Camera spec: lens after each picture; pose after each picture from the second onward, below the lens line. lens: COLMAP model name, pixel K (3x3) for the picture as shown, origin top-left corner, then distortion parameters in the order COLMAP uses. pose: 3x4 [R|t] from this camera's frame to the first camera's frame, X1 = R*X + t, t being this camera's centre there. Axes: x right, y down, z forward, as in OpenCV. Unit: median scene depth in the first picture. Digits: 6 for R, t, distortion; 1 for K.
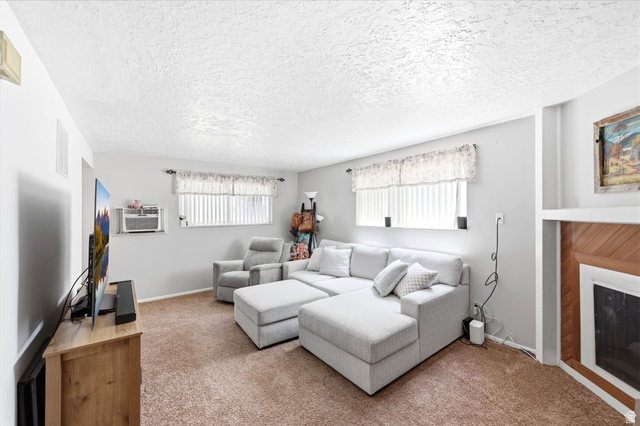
lens RADIAL K [[258.3, 0, 320.1], [0, 258.3, 213.8], [0, 0, 1]] dist [-0.000509, 0.000472]
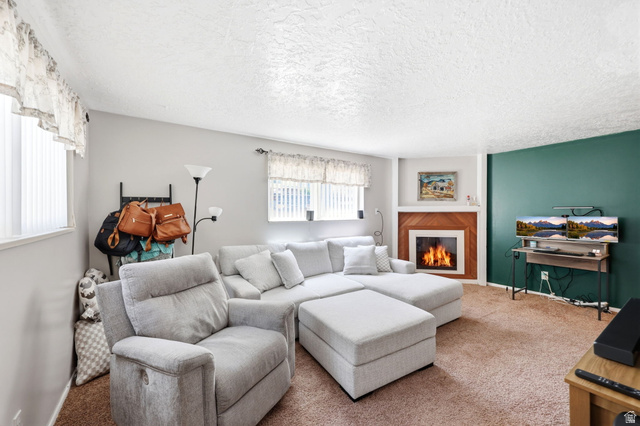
lens RADIAL K [[258.3, 0, 317.6], [0, 258.3, 214.3], [0, 0, 1]] dist [-0.000509, 0.000472]
pose [[0.073466, 0.001820, 0.997296, -0.888044], [0.002233, 0.999996, -0.001989, 0.033660], [-0.997295, 0.002373, 0.073462, 1.056277]]
